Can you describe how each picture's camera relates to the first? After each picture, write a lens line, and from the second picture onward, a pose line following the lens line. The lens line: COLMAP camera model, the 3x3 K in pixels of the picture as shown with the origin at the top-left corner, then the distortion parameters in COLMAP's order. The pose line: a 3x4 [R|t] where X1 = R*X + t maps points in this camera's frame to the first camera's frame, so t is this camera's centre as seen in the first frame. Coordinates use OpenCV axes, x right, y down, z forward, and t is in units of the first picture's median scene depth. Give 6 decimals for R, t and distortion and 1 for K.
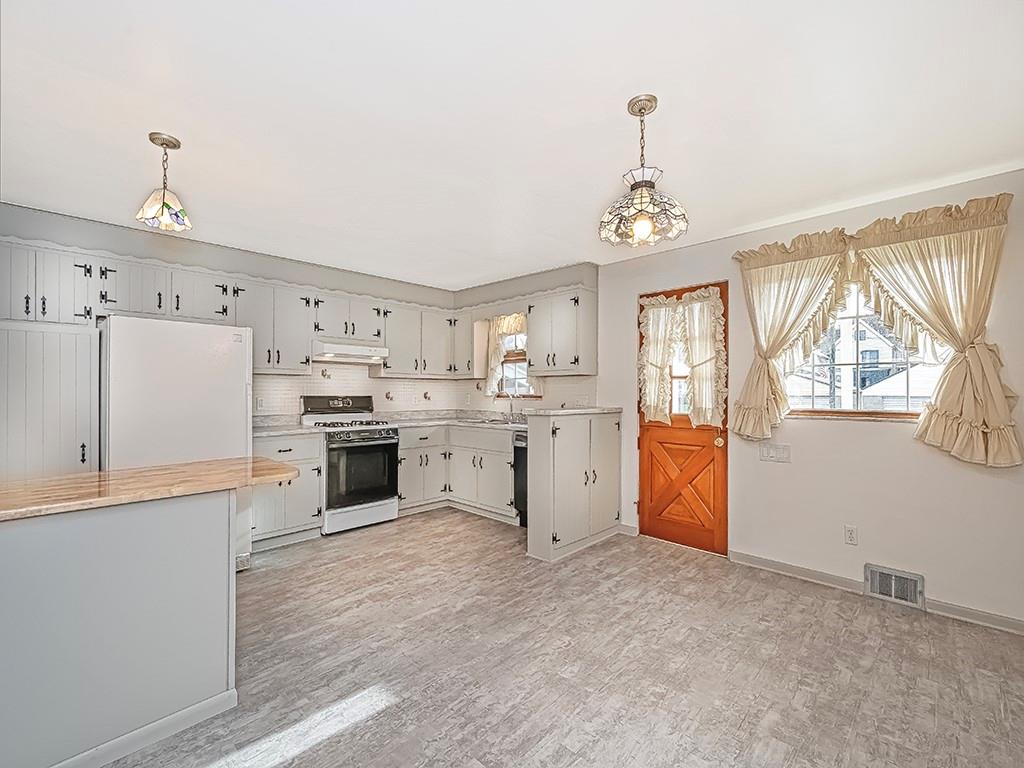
lens RADIAL K [[439.0, 0, 522.2], [0, 439.0, 390.9], [0, 0, 1]] dist [0.001191, -0.000068]
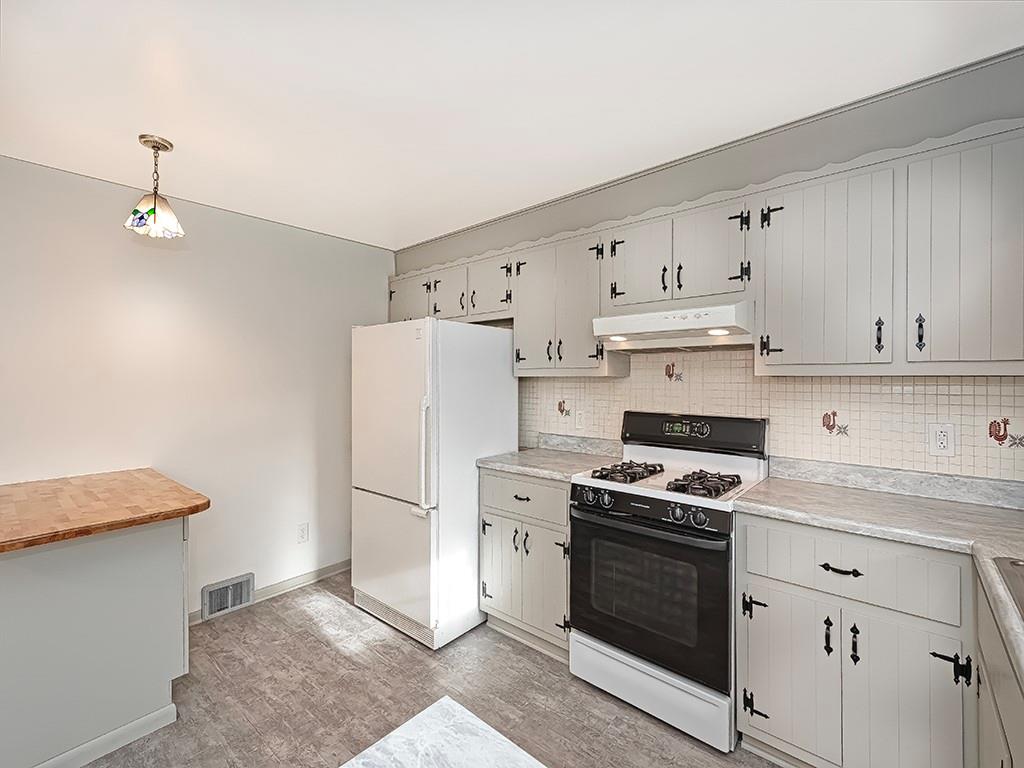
lens RADIAL K [[443.8, 0, 525.3], [0, 443.8, 379.3], [0, 0, 1]] dist [0.003100, 0.000042]
pose [[0.059539, -0.004152, -0.998217, 0.097738], [-0.000953, 0.999991, -0.004216, -0.031975], [0.998226, 0.001202, 0.059534, 0.918219]]
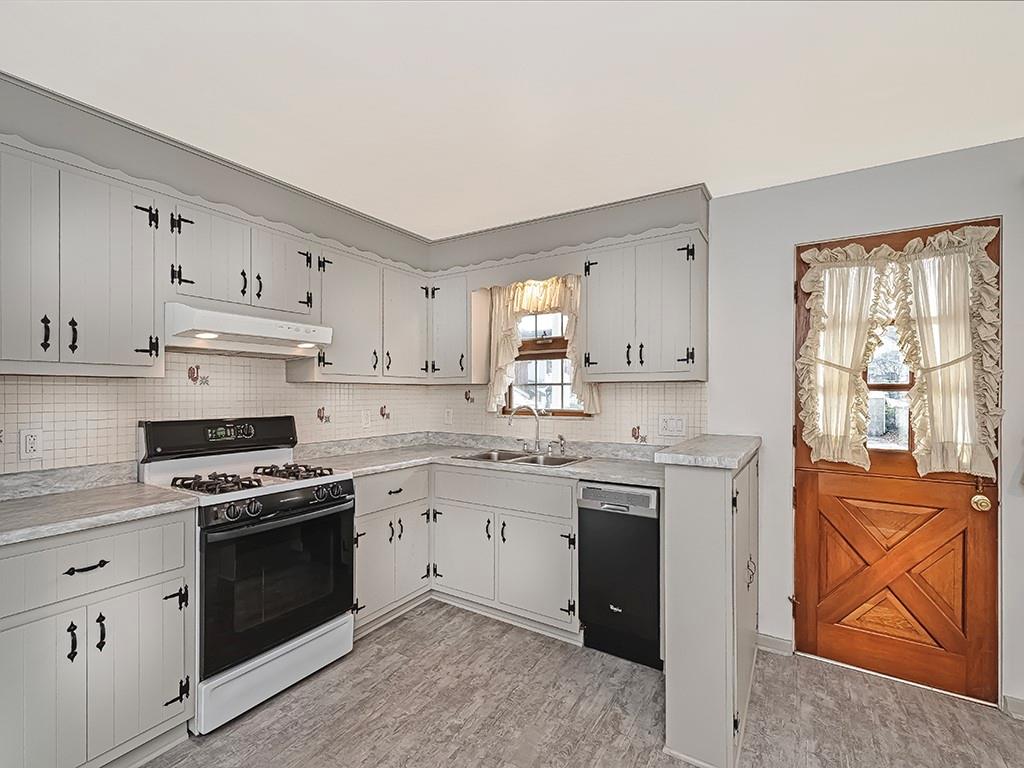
lens RADIAL K [[452.1, 0, 521.8], [0, 452.1, 394.3], [0, 0, 1]] dist [0.001871, -0.000272]
pose [[0.979131, -0.000508, 0.203229, -0.222986], [-0.000787, 0.999980, 0.006294, -0.023846], [-0.203228, -0.006323, 0.979111, 0.489918]]
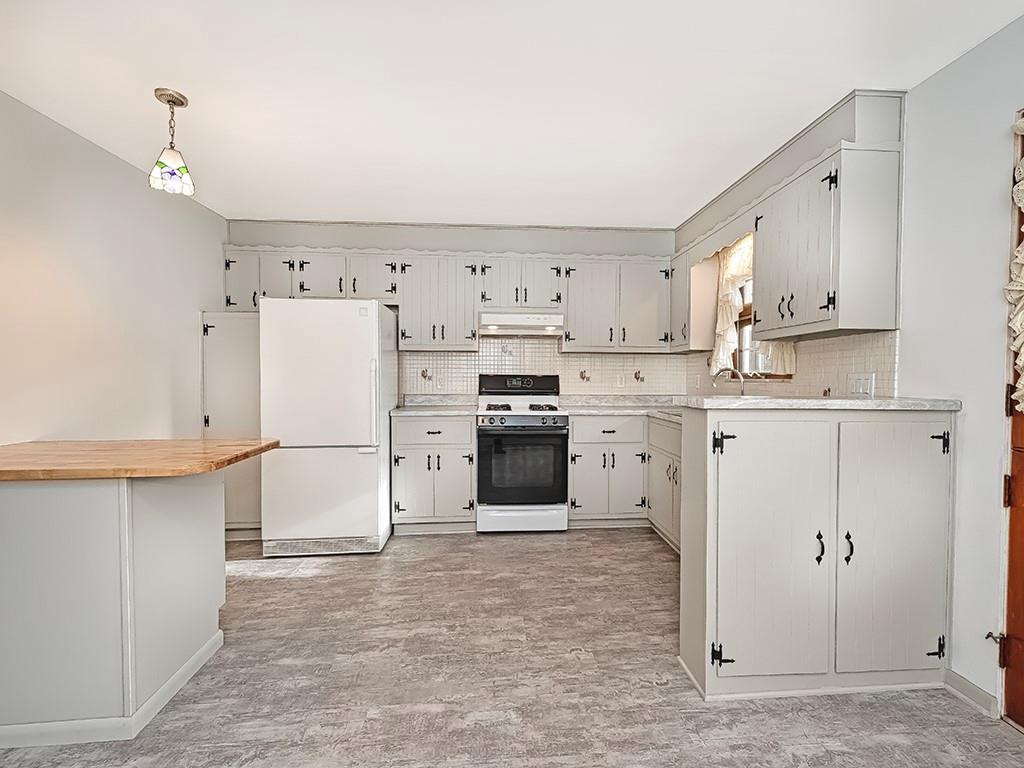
lens RADIAL K [[441.9, 0, 526.7], [0, 441.9, 384.9], [0, 0, 1]] dist [0.005701, -0.000234]
pose [[0.743123, 0.014620, -0.668996, 0.214076], [-0.000386, 0.999770, 0.021421, 0.014893], [0.669155, -0.015660, 0.742958, 0.419560]]
